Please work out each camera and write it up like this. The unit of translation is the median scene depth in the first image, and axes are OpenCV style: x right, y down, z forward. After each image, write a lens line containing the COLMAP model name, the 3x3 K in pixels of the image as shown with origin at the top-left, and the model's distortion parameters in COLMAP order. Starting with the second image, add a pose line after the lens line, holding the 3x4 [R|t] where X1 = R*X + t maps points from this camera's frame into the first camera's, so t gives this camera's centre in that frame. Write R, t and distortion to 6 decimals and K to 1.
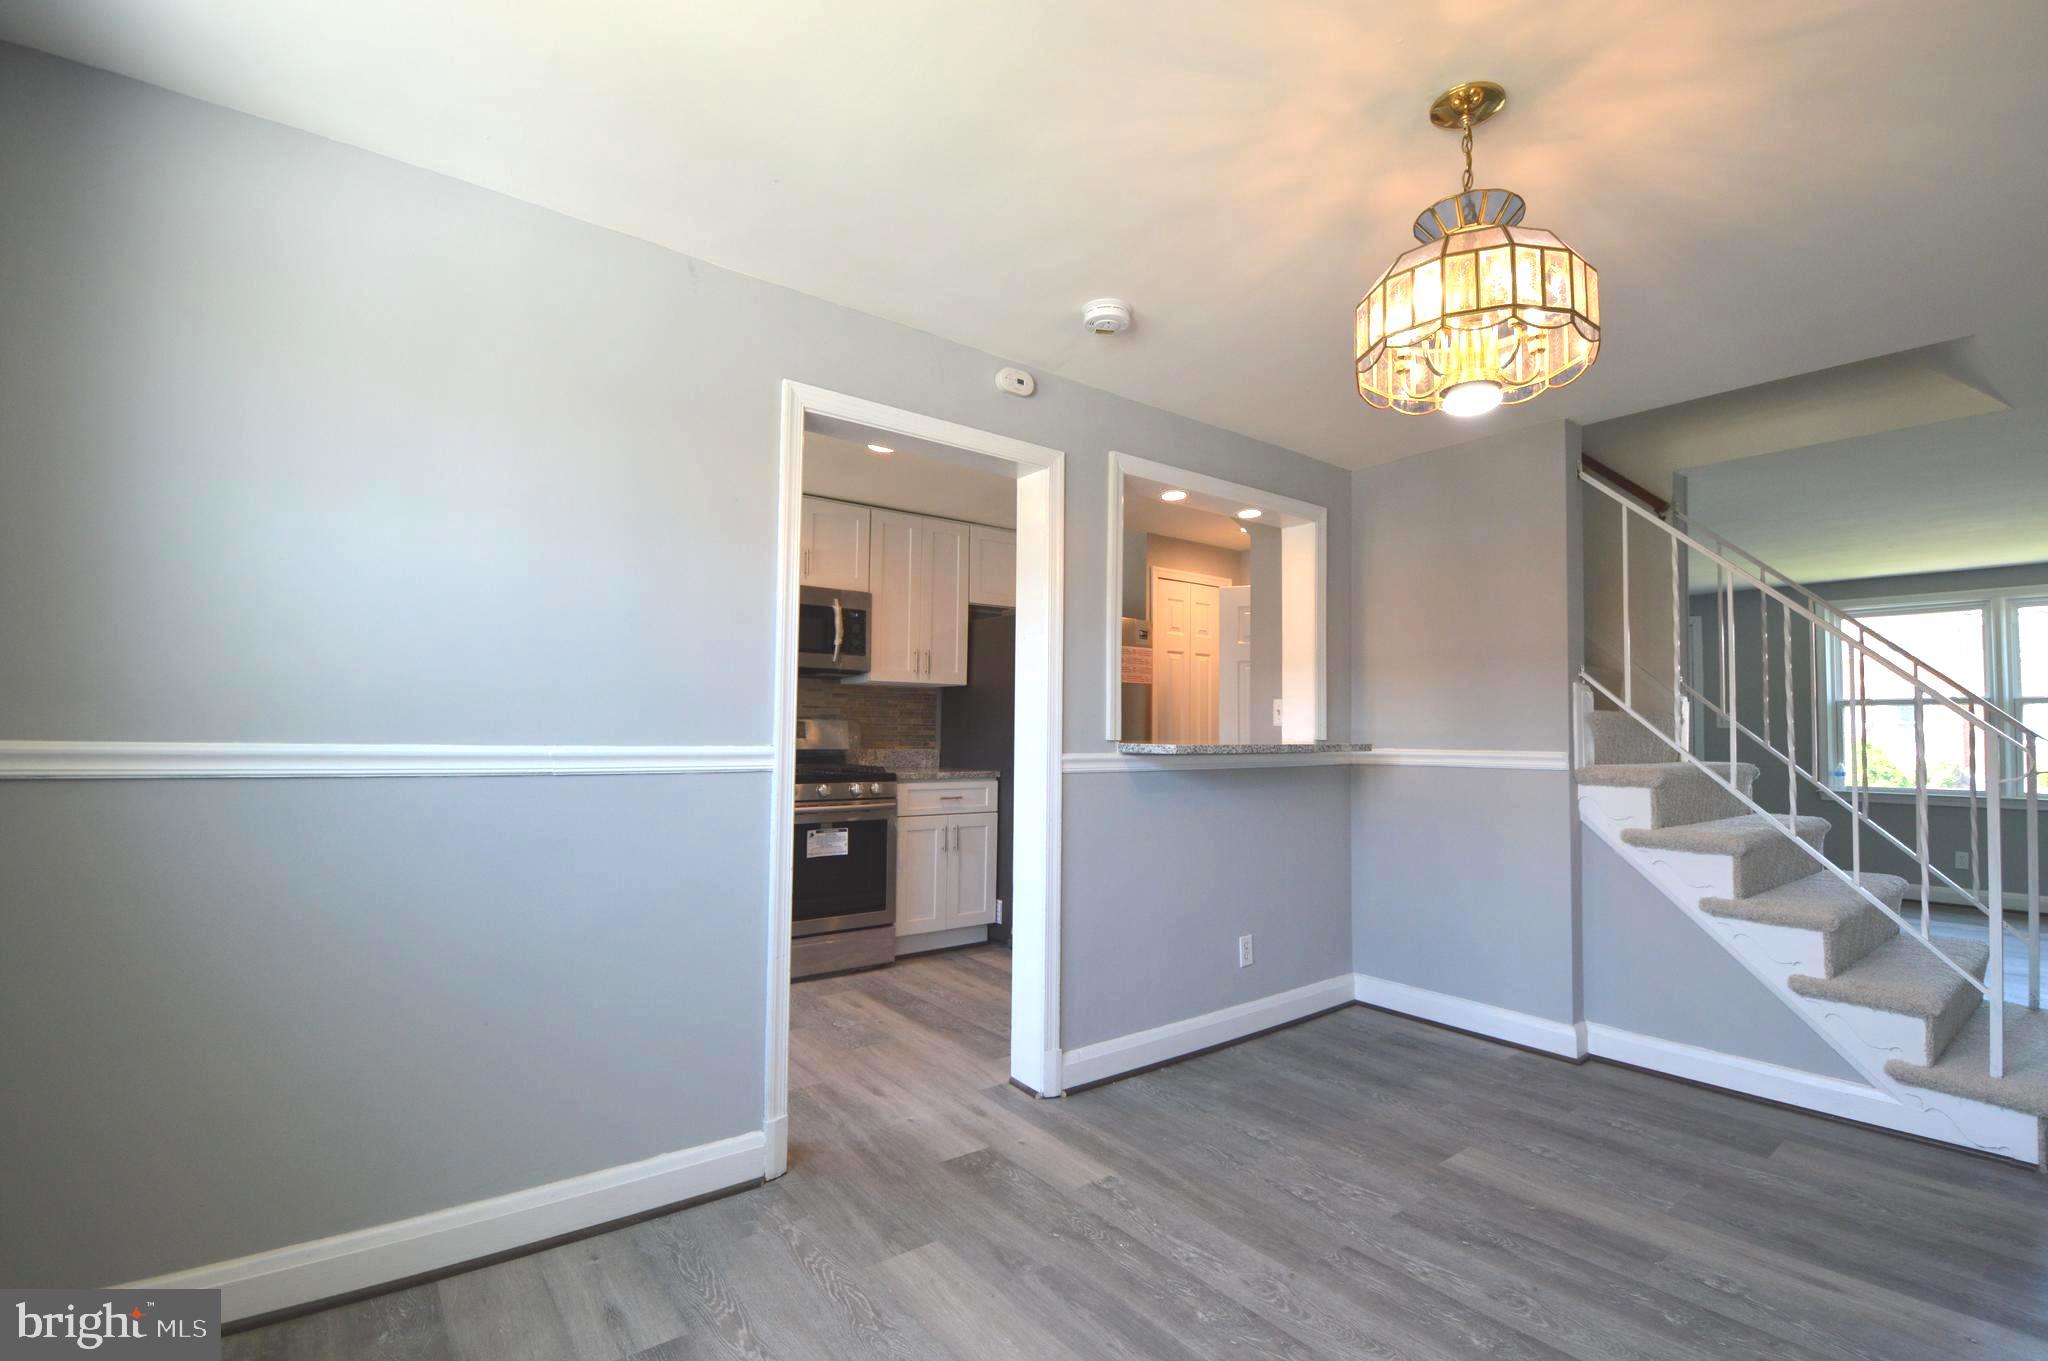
lens RADIAL K [[916.3, 0, 1050.5], [0, 916.3, 693.8], [0, 0, 1]] dist [0.013318, -0.021507]
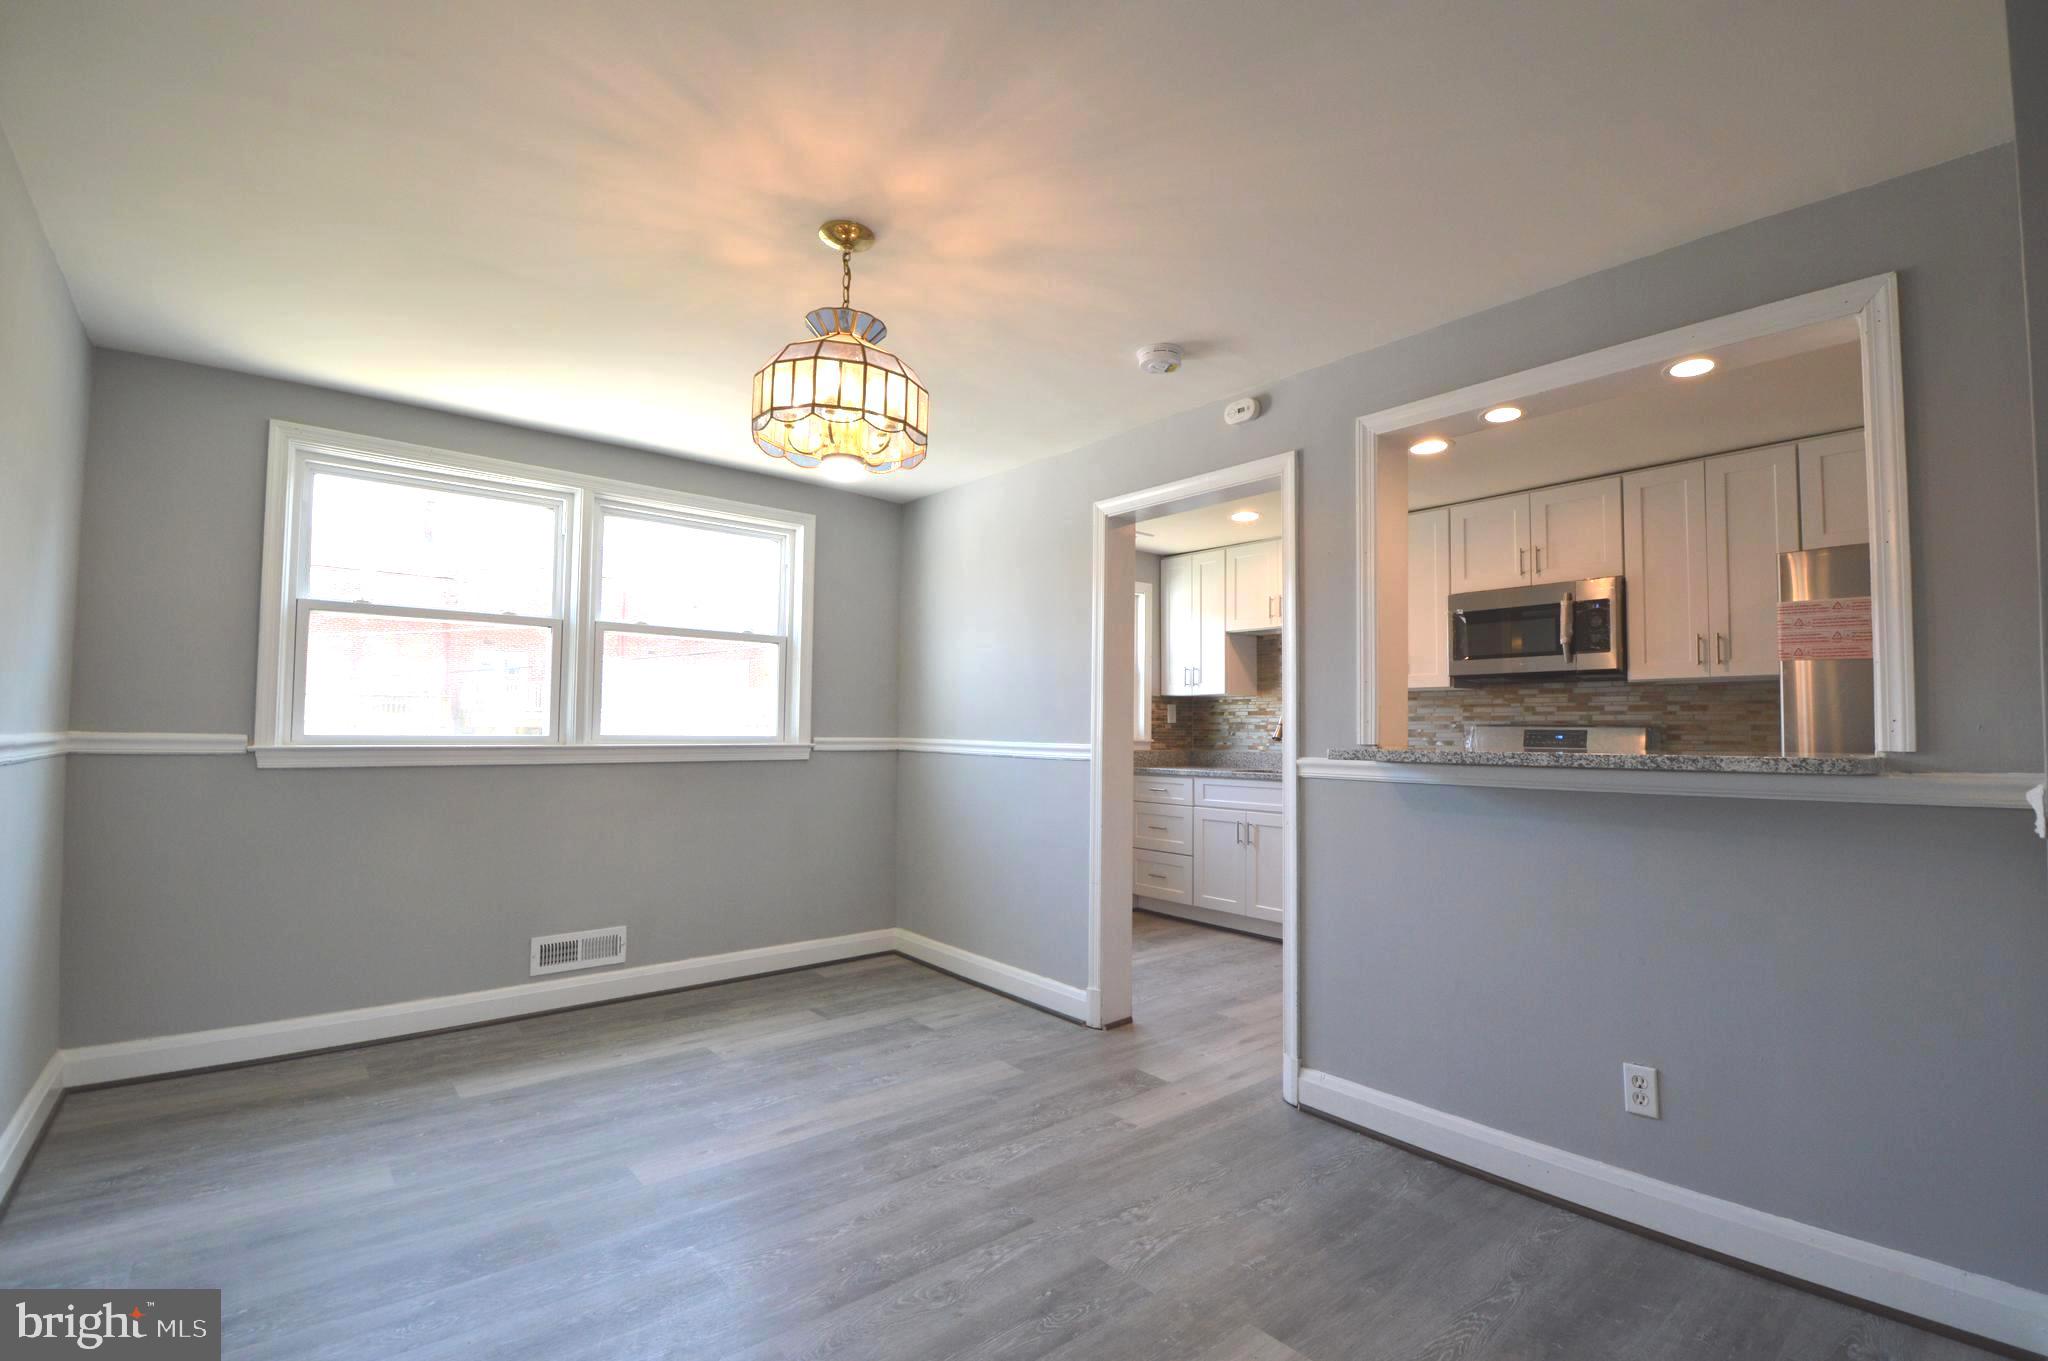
lens RADIAL K [[916.3, 0, 1050.5], [0, 916.3, 693.8], [0, 0, 1]] dist [0.013318, -0.021507]
pose [[0.039572, -0.052220, -0.997851, 0.657082], [0.030660, 0.998227, -0.051023, 0.026539], [0.998746, -0.028575, 0.041103, 0.466181]]
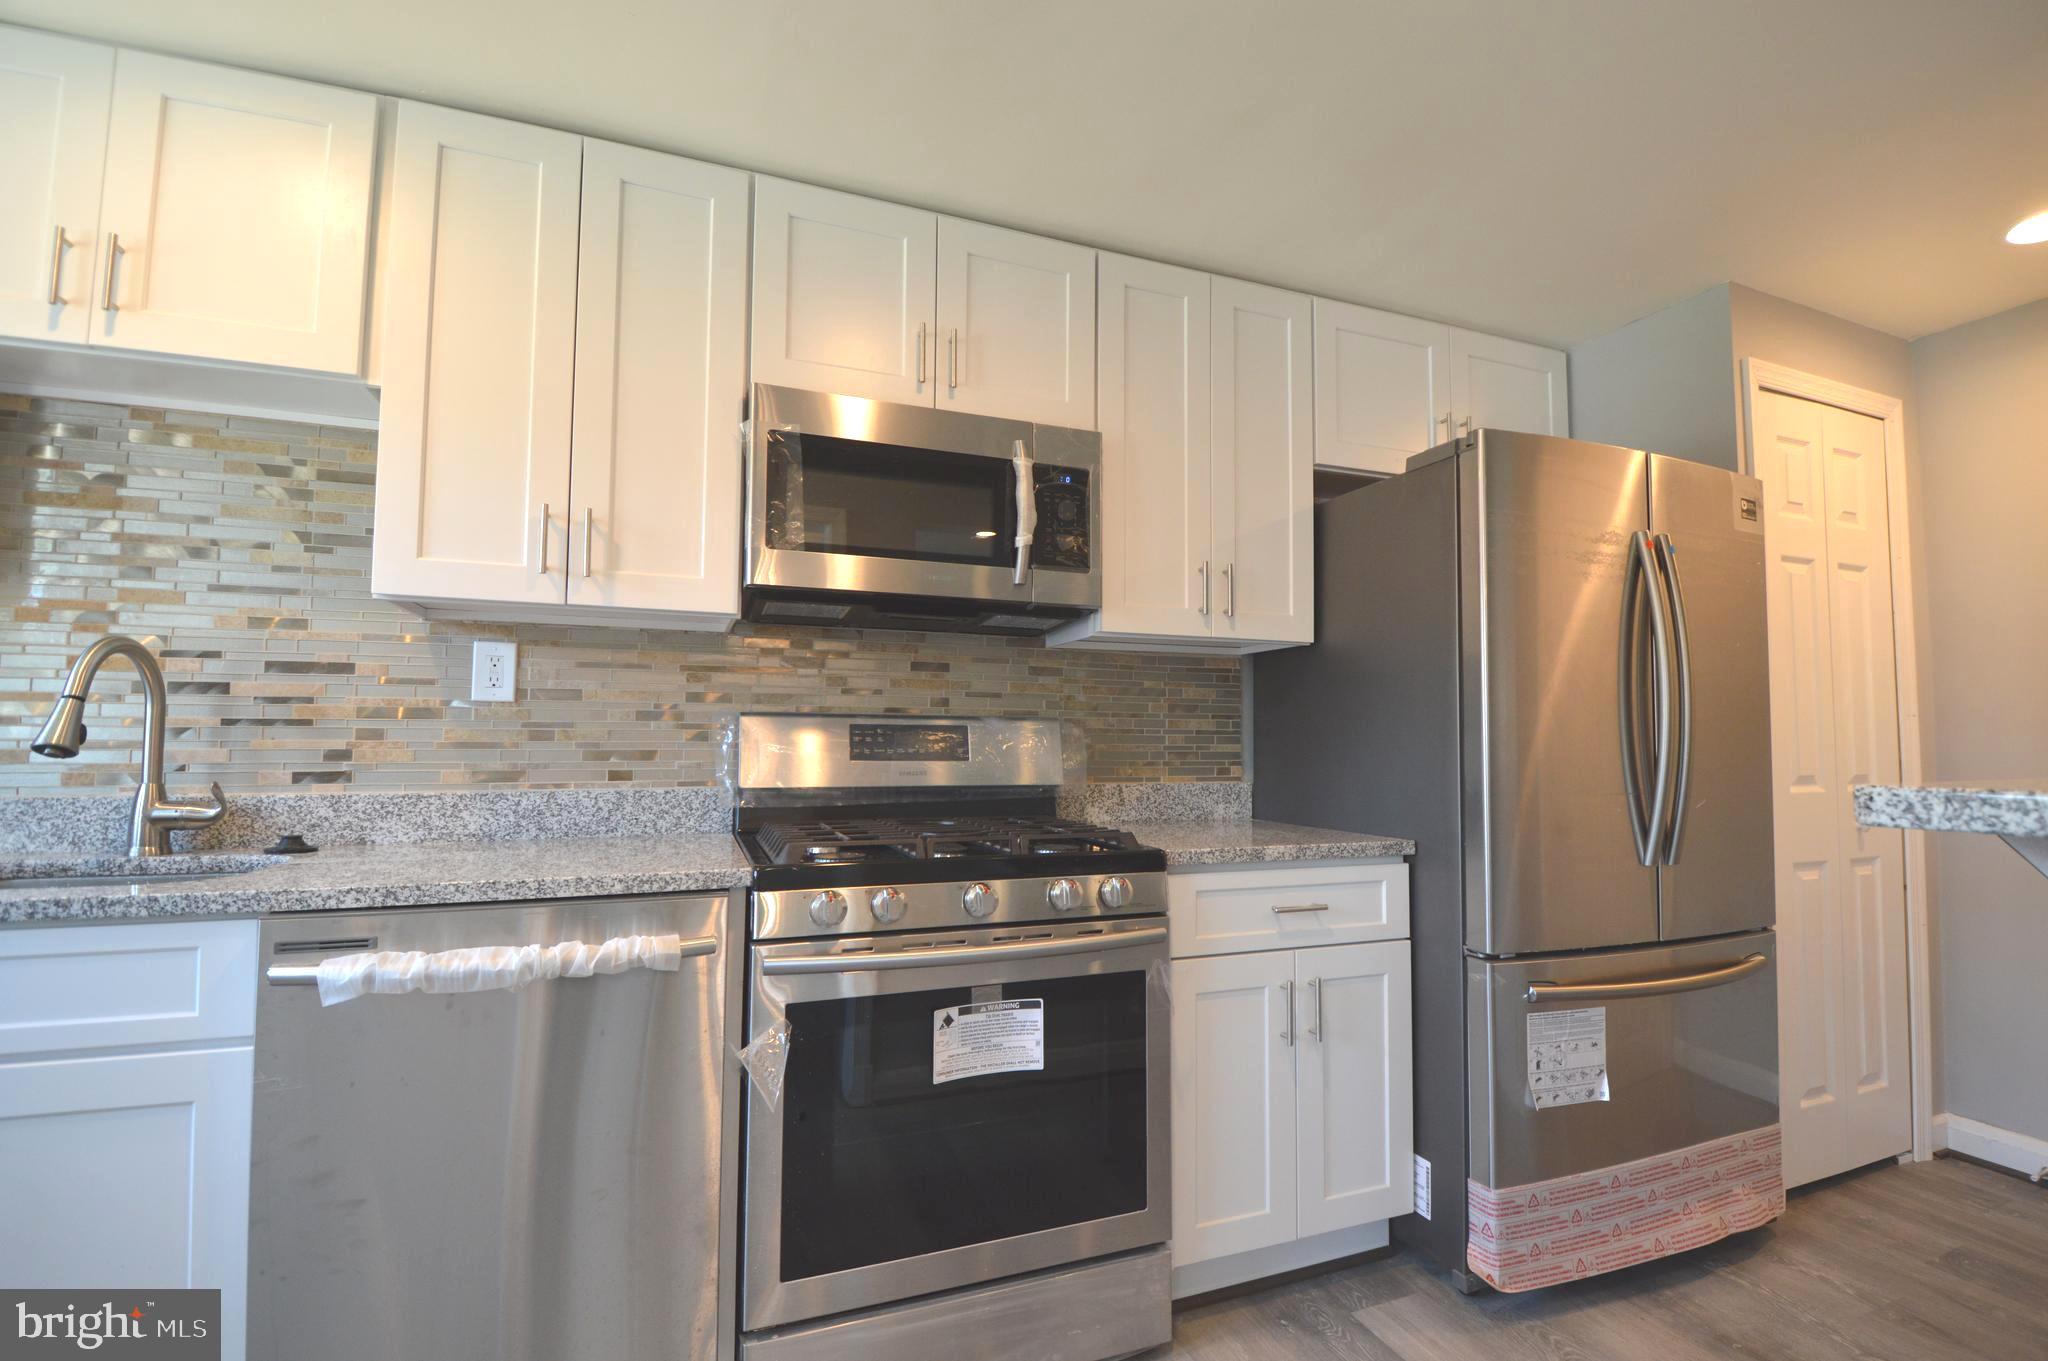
lens RADIAL K [[916.3, 0, 1050.5], [0, 916.3, 693.8], [0, 0, 1]] dist [0.013318, -0.021507]
pose [[0.959206, -0.022727, -0.281794, -0.102474], [0.017894, 0.999645, -0.019716, 0.025779], [0.282142, 0.013869, 0.959272, 0.605111]]
